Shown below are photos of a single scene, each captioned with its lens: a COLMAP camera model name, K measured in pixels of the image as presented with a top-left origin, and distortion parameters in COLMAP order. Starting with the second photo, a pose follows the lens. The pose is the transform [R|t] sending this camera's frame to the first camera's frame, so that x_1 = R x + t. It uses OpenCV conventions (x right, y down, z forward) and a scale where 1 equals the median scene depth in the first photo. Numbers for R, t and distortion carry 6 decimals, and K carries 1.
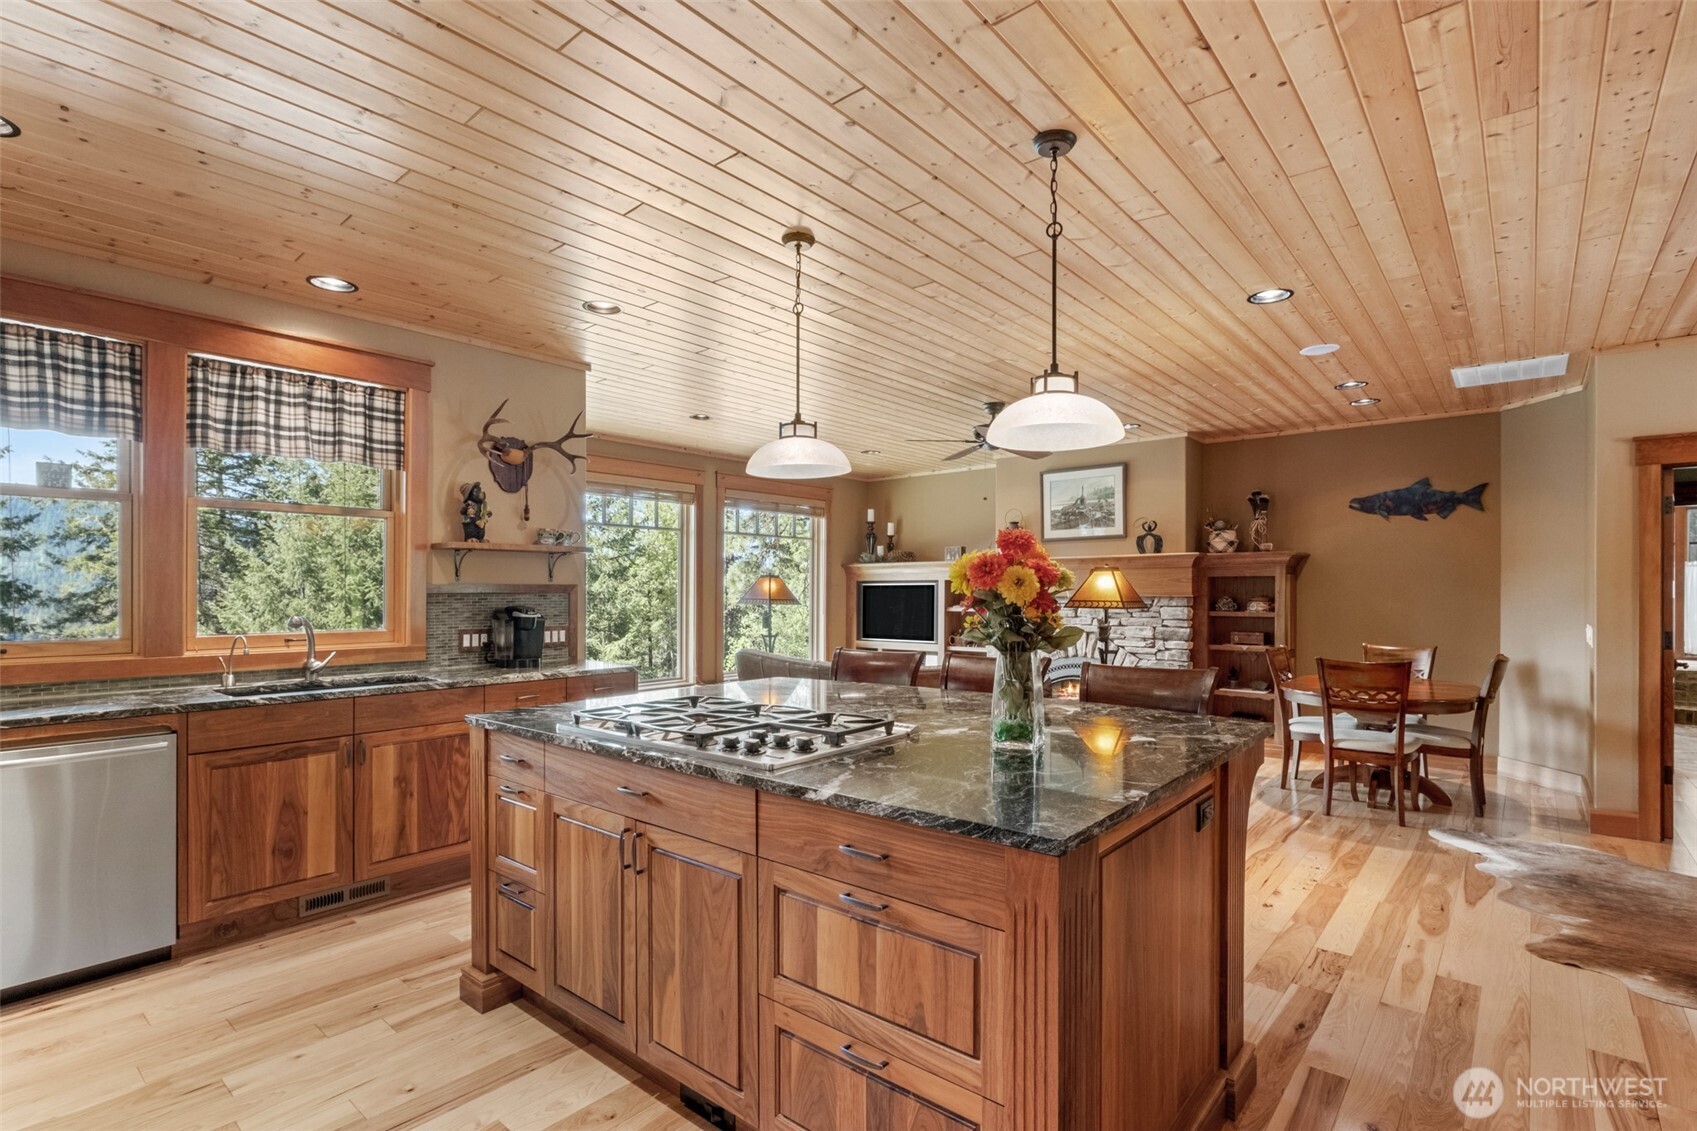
lens RADIAL K [[812.0, 0, 829.1], [0, 812.0, 588.5], [0, 0, 1]] dist [-0.004305, -0.000172]
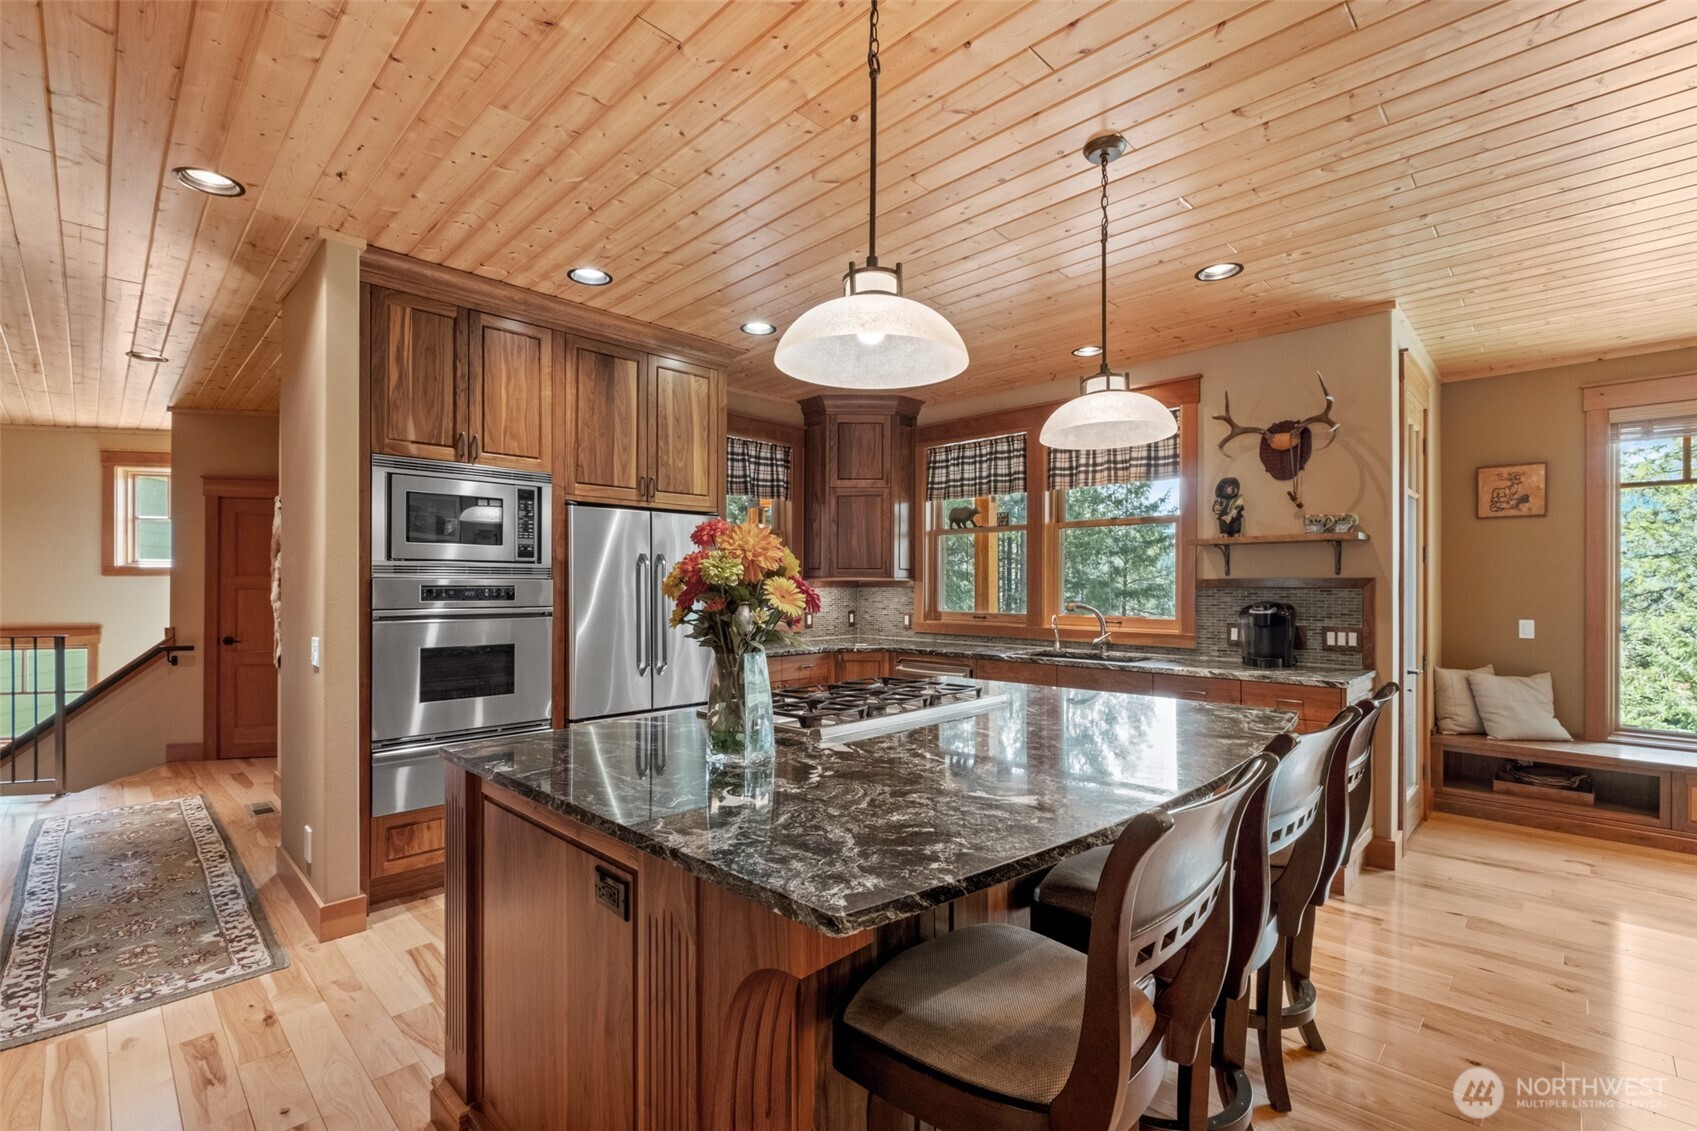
lens RADIAL K [[745.6, 0, 864.7], [0, 745.6, 586.8], [0, 0, 1]] dist [-0.005223, -0.000114]
pose [[-0.047273, 0.003537, -0.998876, 0.369877], [0.001625, 0.999993, 0.003464, 0.000750], [0.998881, -0.001459, -0.047278, 0.422822]]
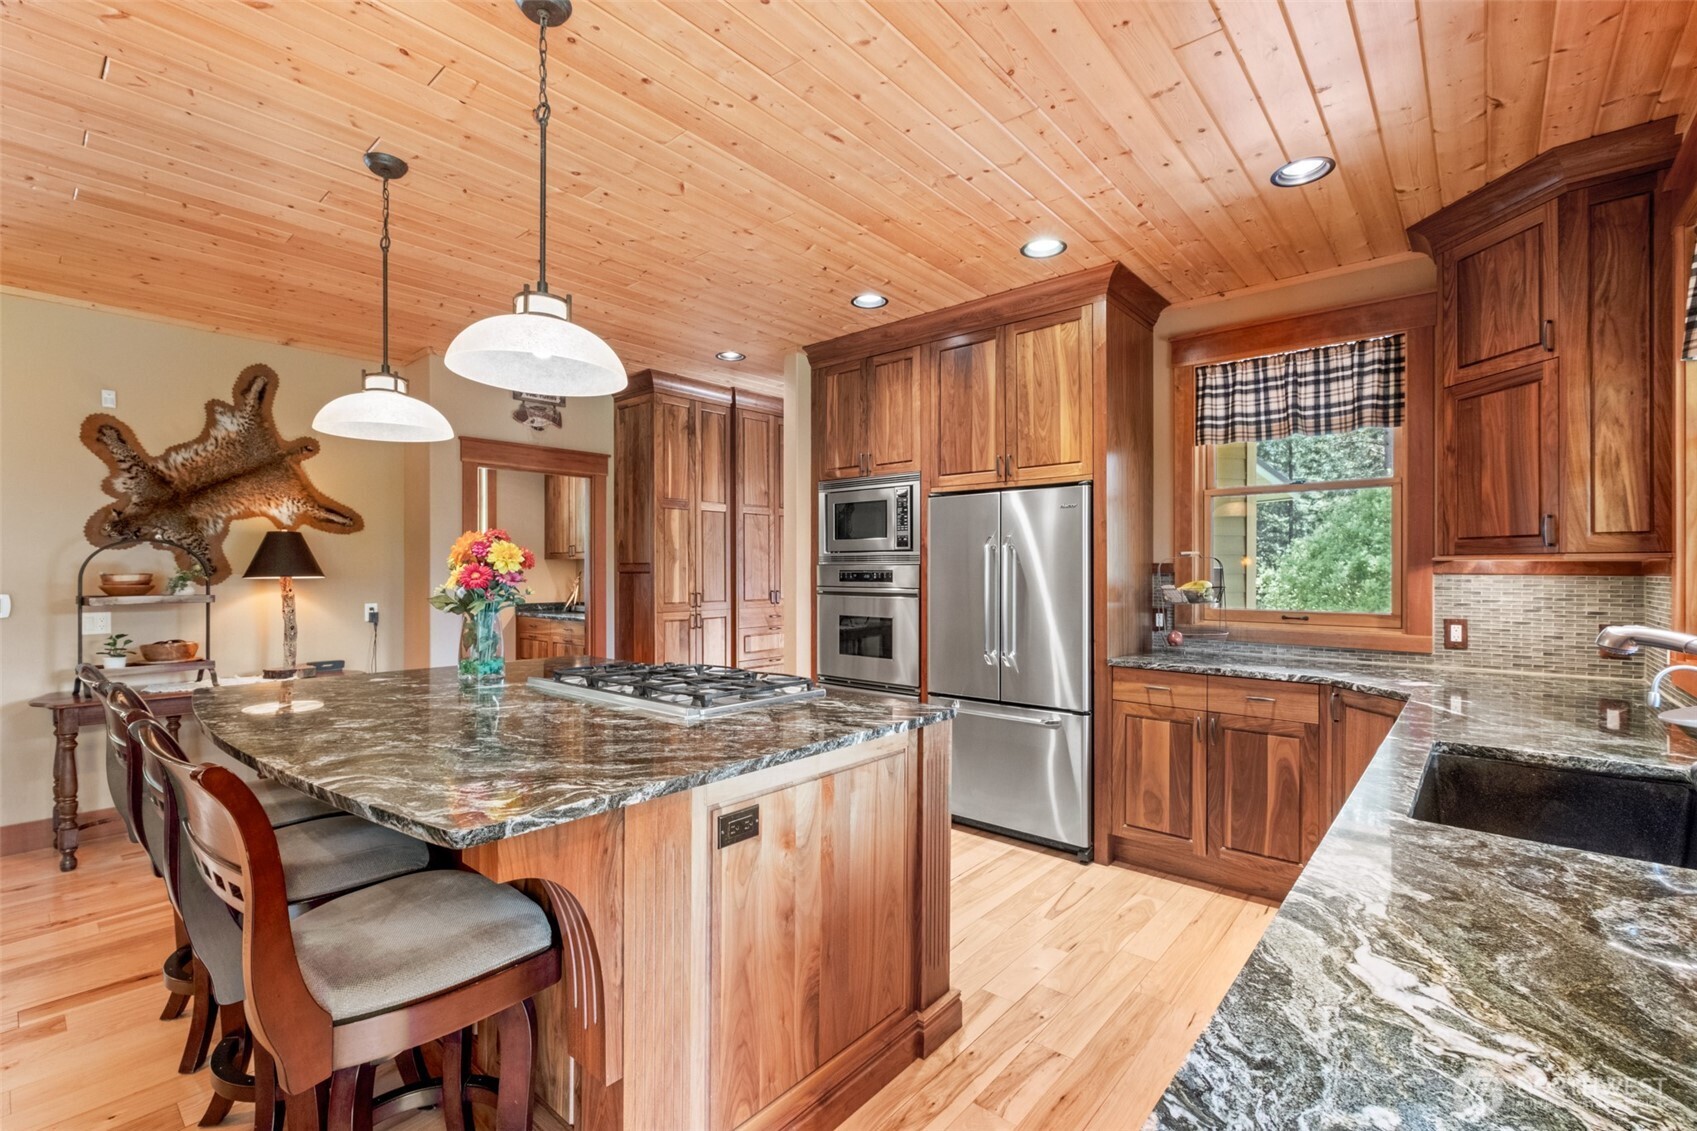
lens RADIAL K [[745.6, 0, 836.0], [0, 745.6, 569.3], [0, 0, 1]] dist [-0.005223, -0.000114]
pose [[-0.999995, -0.001058, 0.003116, -0.158008], [-0.001072, 0.999989, -0.004523, 0.003872], [-0.003111, -0.004526, -0.999985, 0.837249]]
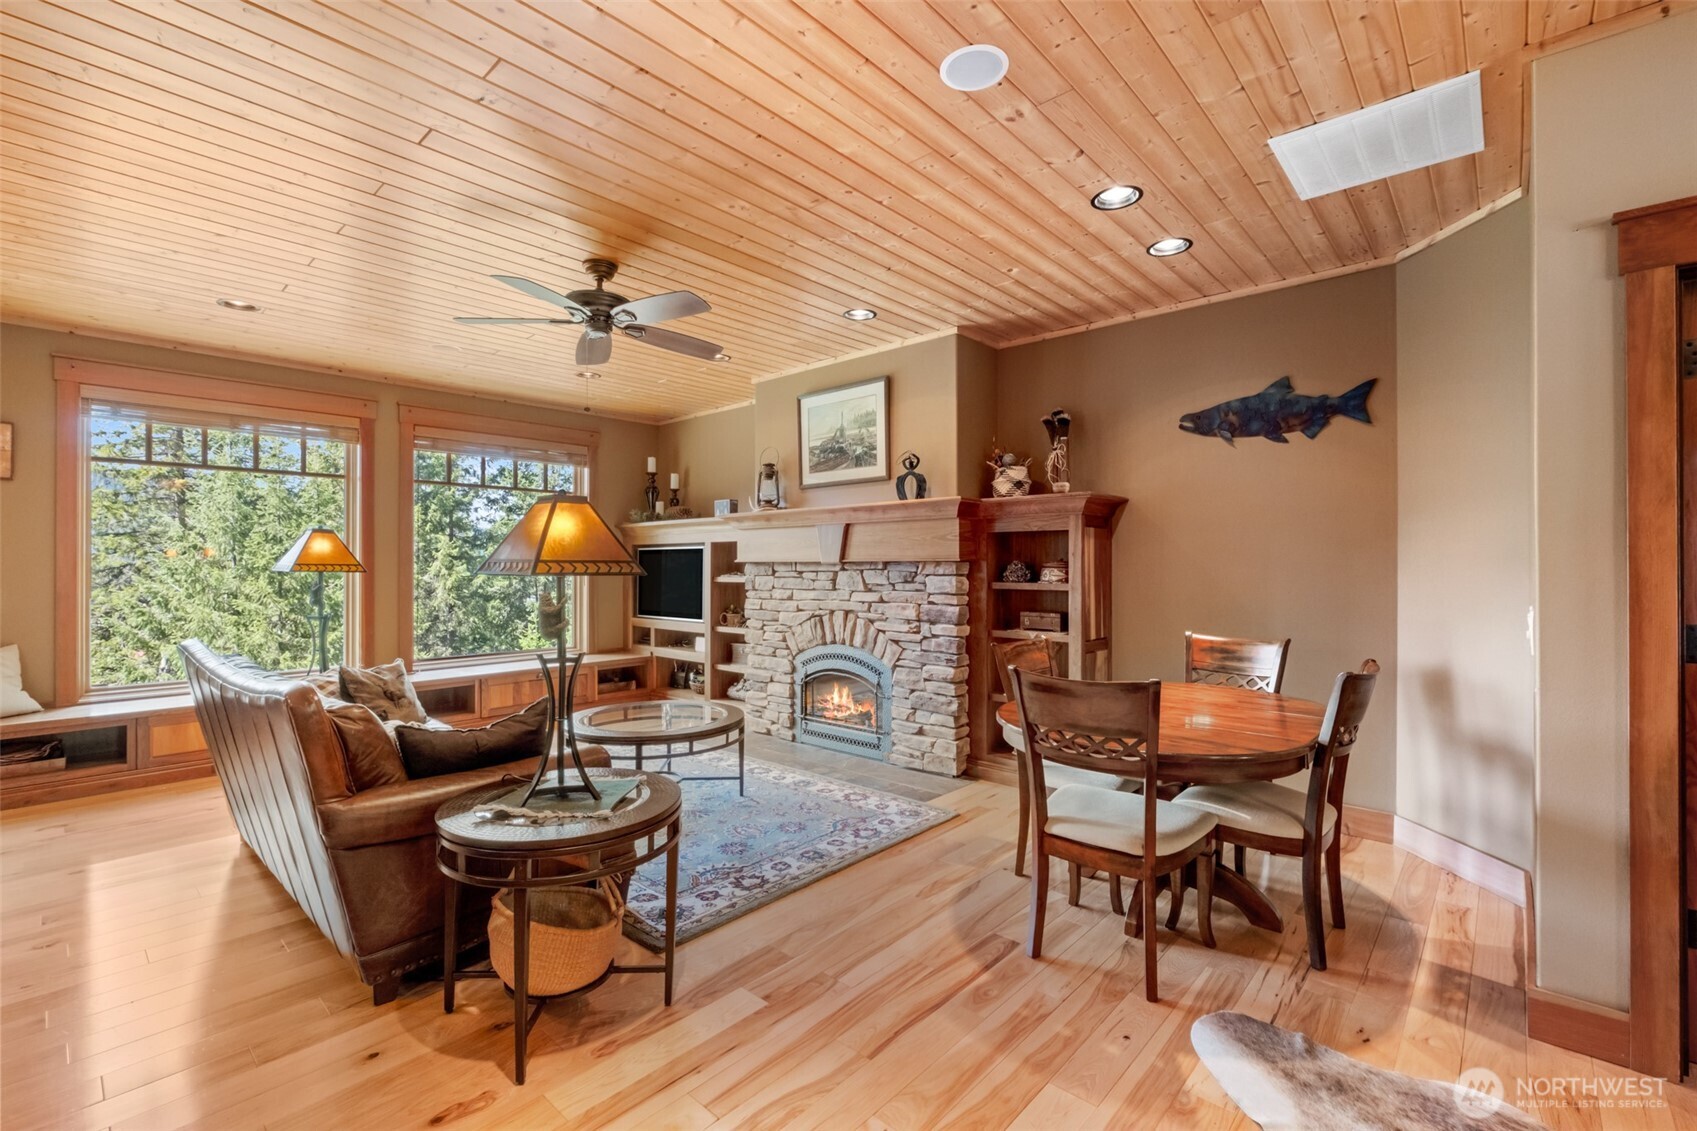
lens RADIAL K [[745.6, 0, 827.0], [0, 745.6, 556.1], [0, 0, 1]] dist [-0.005223, -0.000114]
pose [[0.999376, 0.000148, -0.035323, 0.391974], [-0.000409, 0.999973, -0.007371, 0.011740], [0.035321, 0.007381, 0.999349, 0.393276]]
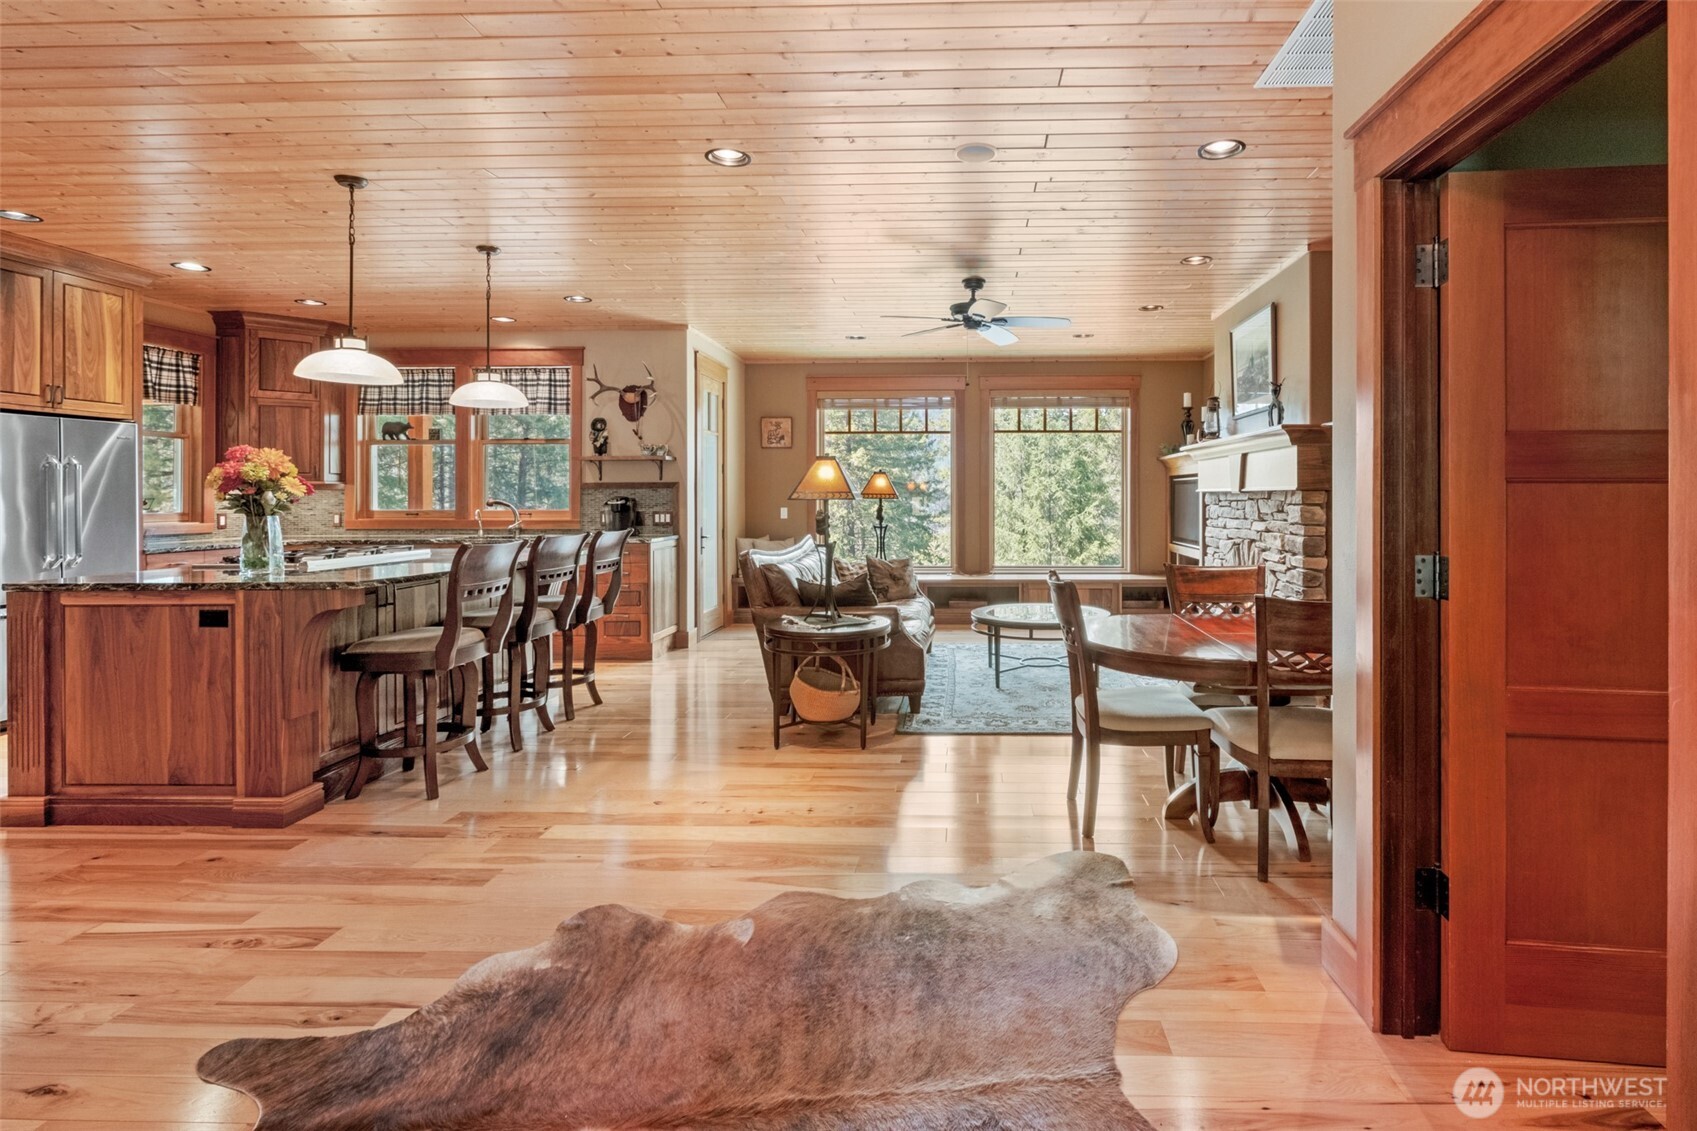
lens RADIAL K [[812.0, 0, 930.5], [0, 812.0, 493.5], [0, 0, 1]] dist [-0.004305, -0.000172]
pose [[0.621942, -0.000960, -0.783062, 0.864419], [0.003809, 0.999991, 0.001800, 0.011477], [0.783054, -0.004102, 0.621941, 0.374672]]
